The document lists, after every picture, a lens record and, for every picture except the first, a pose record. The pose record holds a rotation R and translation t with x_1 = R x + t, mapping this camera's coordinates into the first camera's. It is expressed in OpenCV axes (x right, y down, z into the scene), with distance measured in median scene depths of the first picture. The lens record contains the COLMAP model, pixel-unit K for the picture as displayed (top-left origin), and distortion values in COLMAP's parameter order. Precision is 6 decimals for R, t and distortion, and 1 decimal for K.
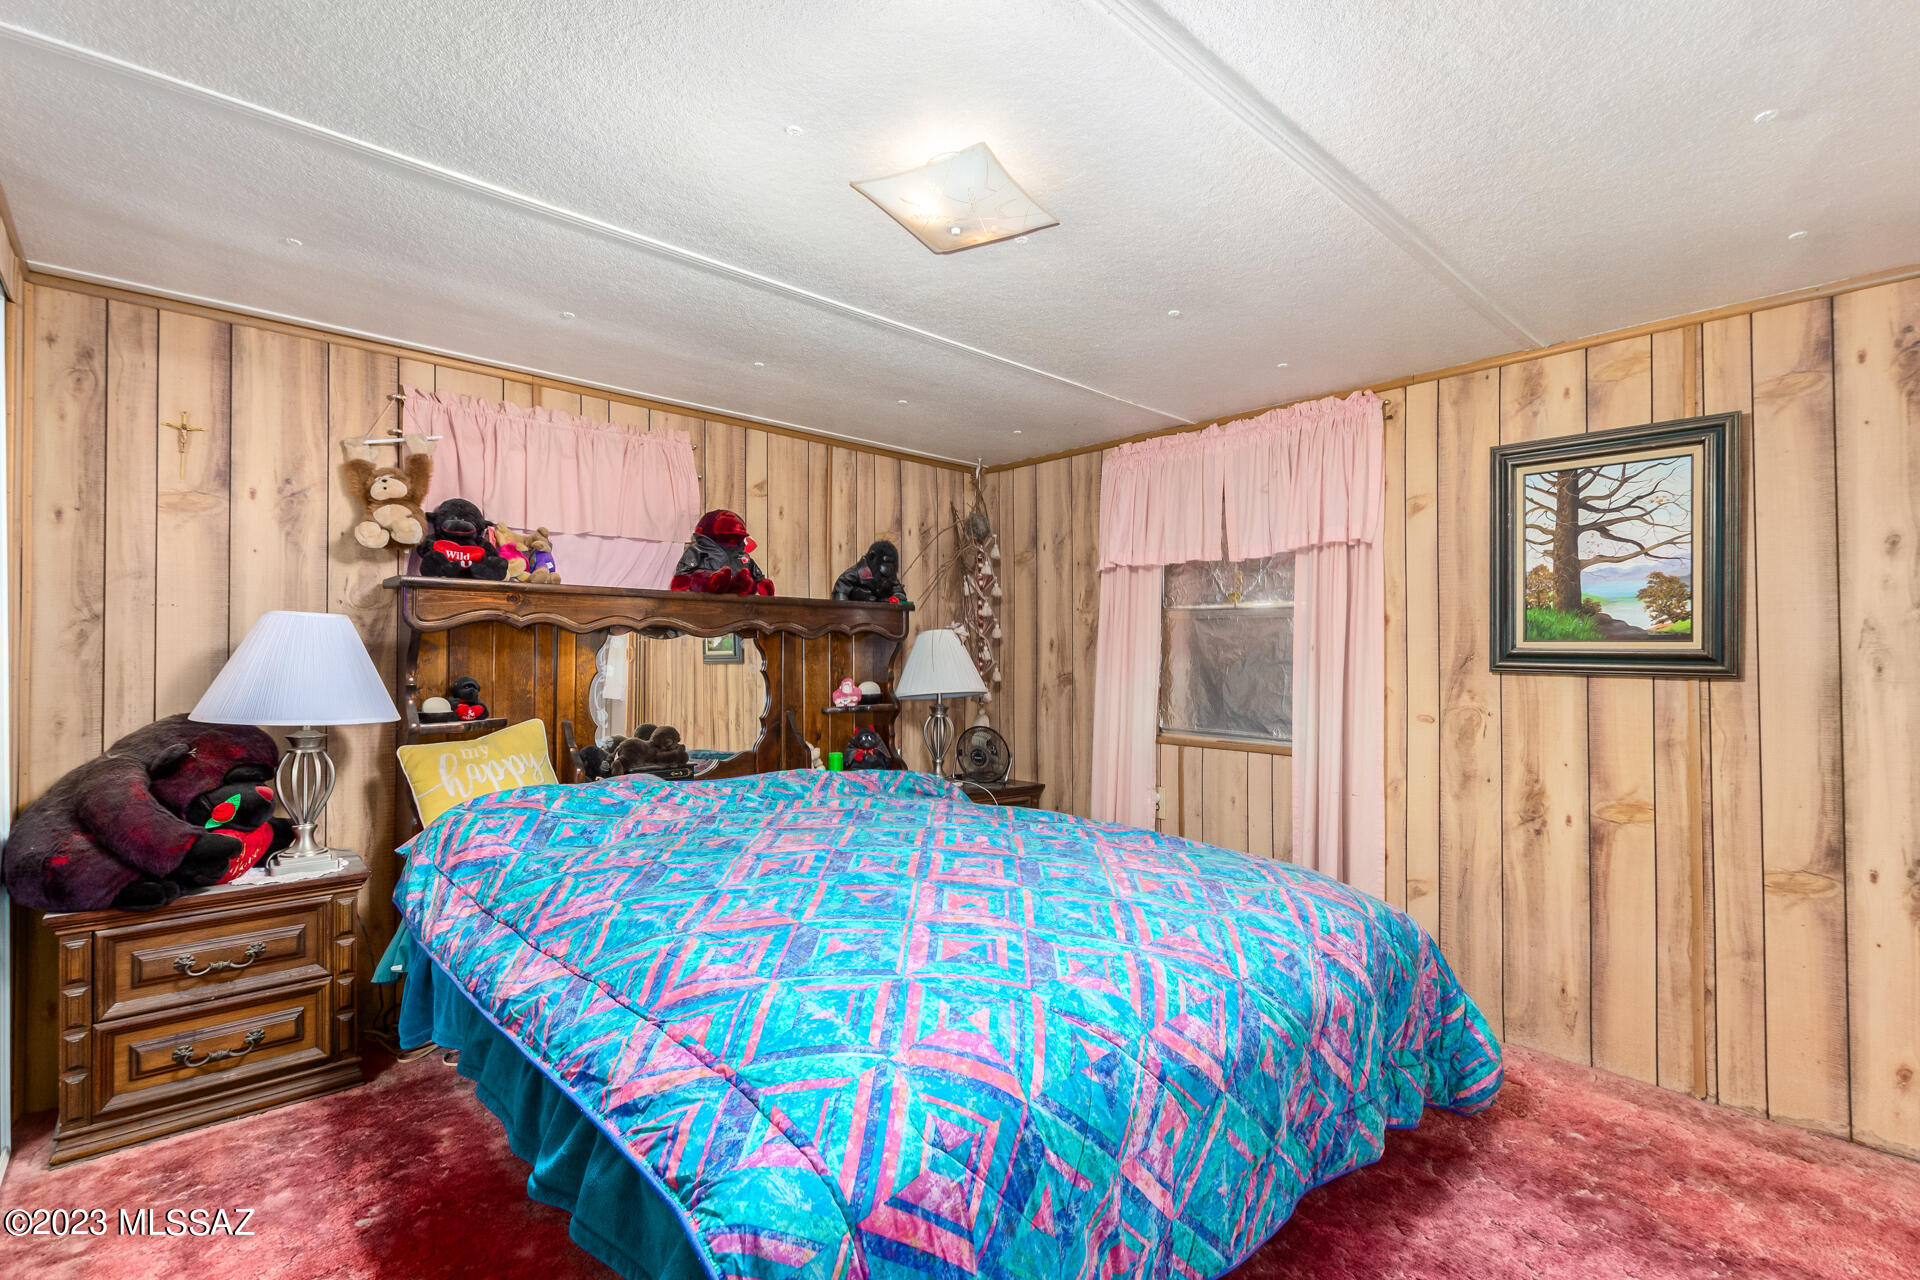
lens RADIAL K [[873.6, 0, 972.8], [0, 873.6, 647.8], [0, 0, 1]] dist [0.000754, -0.000239]
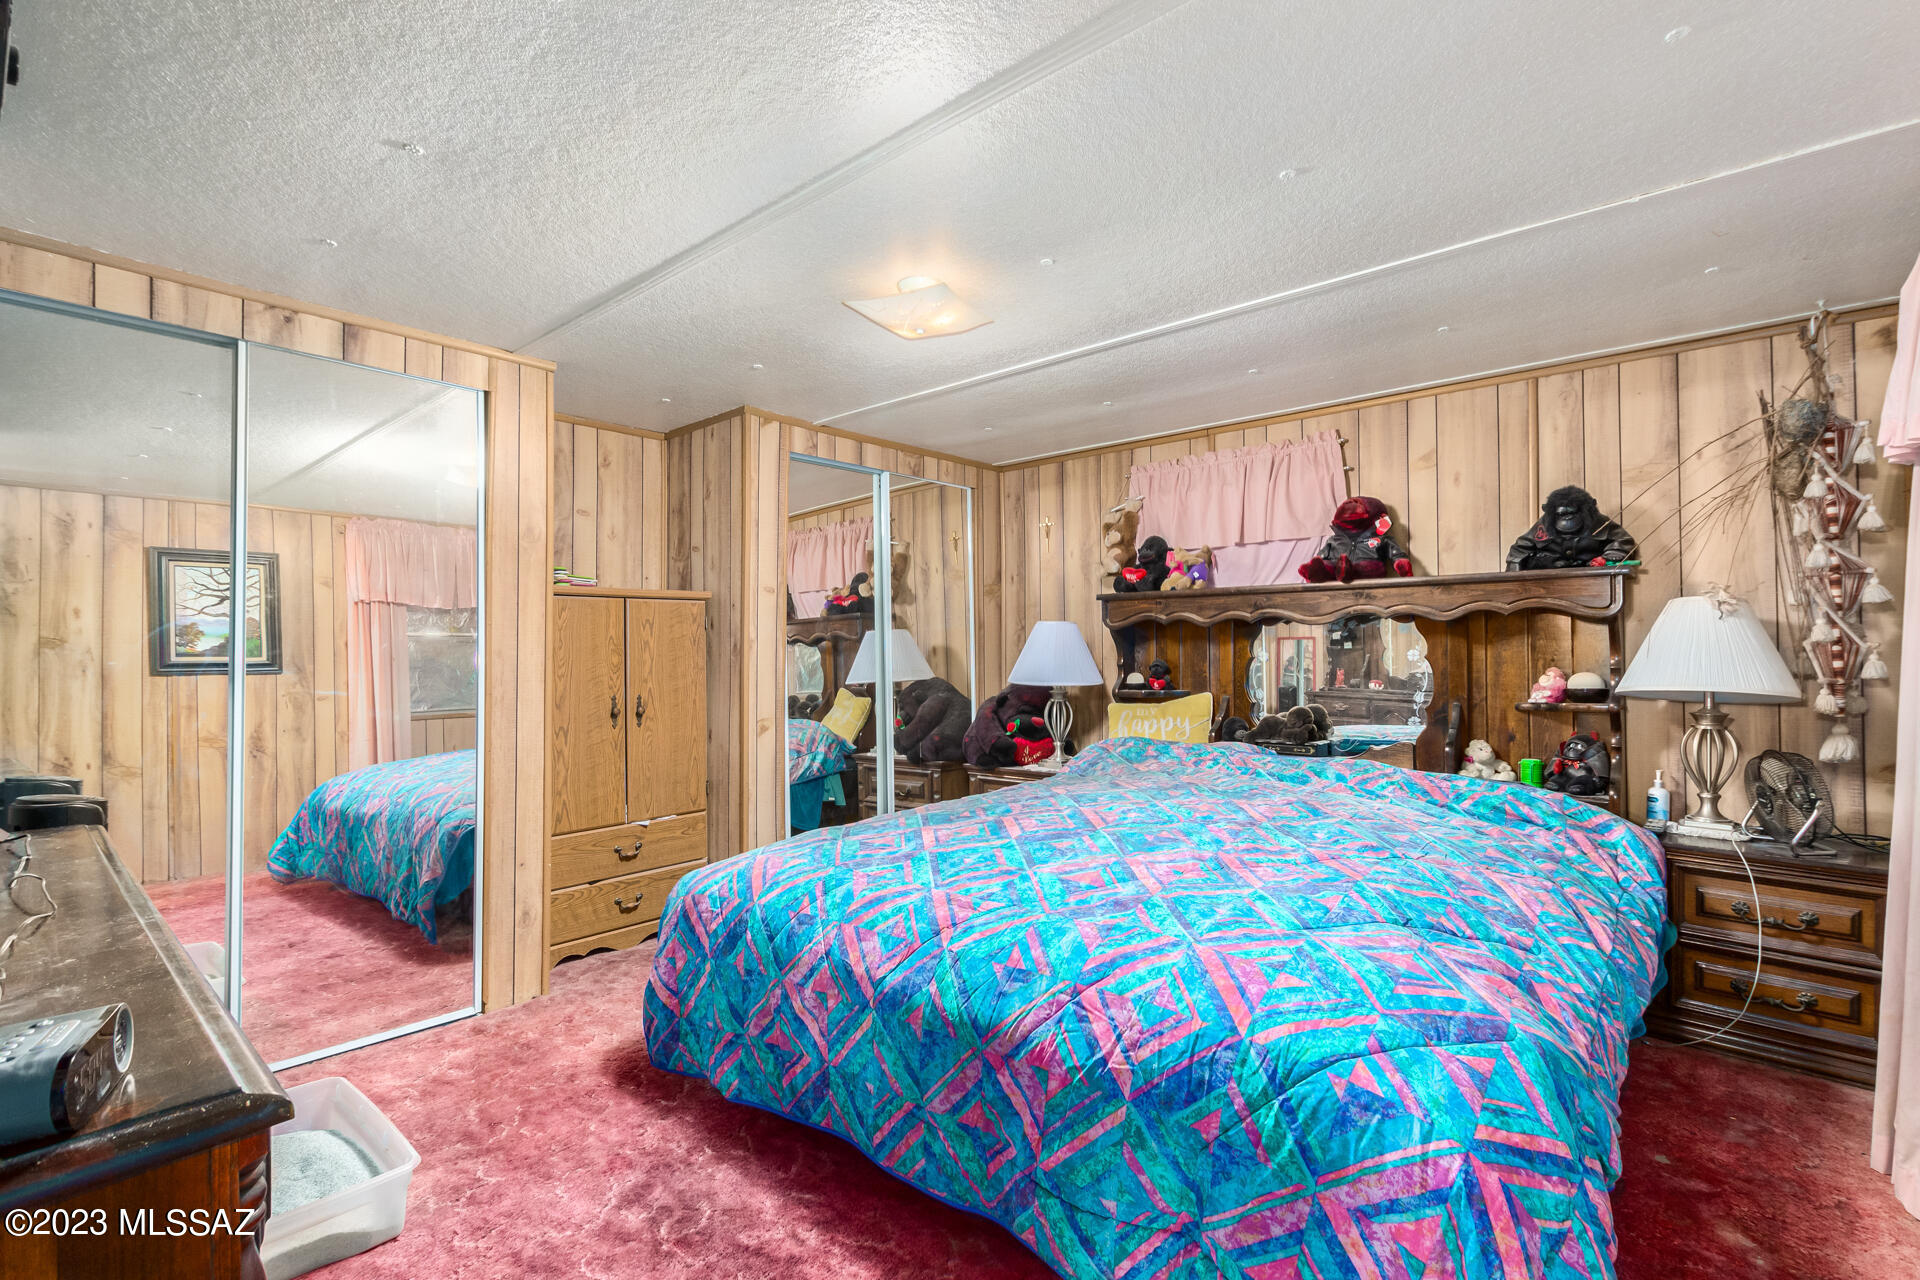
lens RADIAL K [[871.0, 0, 975.1], [0, 871.0, 645.2], [0, 0, 1]] dist [0.001052, -0.003635]
pose [[0.106712, -0.011049, -0.994229, 0.771971], [0.018597, 0.999786, -0.009115, 0.016569], [0.994116, -0.017518, 0.106895, 0.533319]]
